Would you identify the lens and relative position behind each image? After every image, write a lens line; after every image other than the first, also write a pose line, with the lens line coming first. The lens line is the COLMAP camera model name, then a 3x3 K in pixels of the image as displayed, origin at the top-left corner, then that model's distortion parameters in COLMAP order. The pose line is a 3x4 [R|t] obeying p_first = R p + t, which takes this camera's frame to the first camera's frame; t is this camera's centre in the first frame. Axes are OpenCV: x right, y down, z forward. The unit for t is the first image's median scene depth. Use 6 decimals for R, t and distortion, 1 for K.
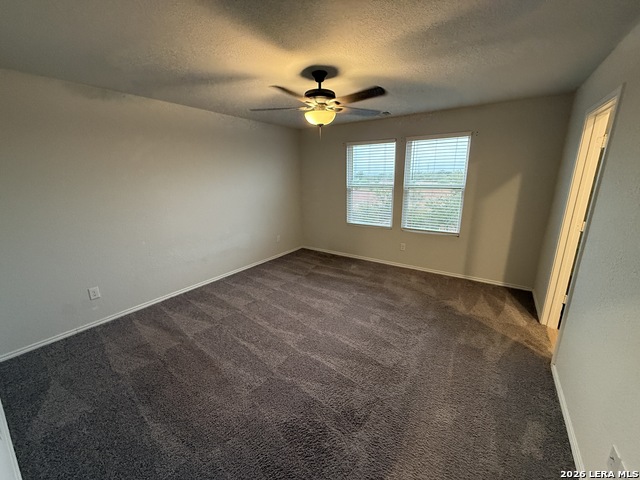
lens RADIAL K [[255.8, 0, 319.0], [0, 255.8, 242.8], [0, 0, 1]] dist [0.001836, -0.000163]
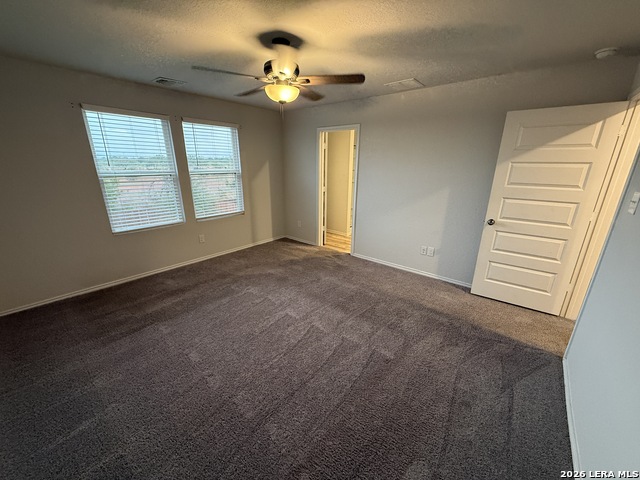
lens RADIAL K [[255.8, 0, 317.2], [0, 255.8, 240.3], [0, 0, 1]] dist [0.001836, -0.000163]
pose [[0.093264, -0.278483, 0.955902, -0.596200], [0.246136, 0.936736, 0.248885, -0.121332], [-0.964738, 0.212070, 0.155908, 0.512457]]
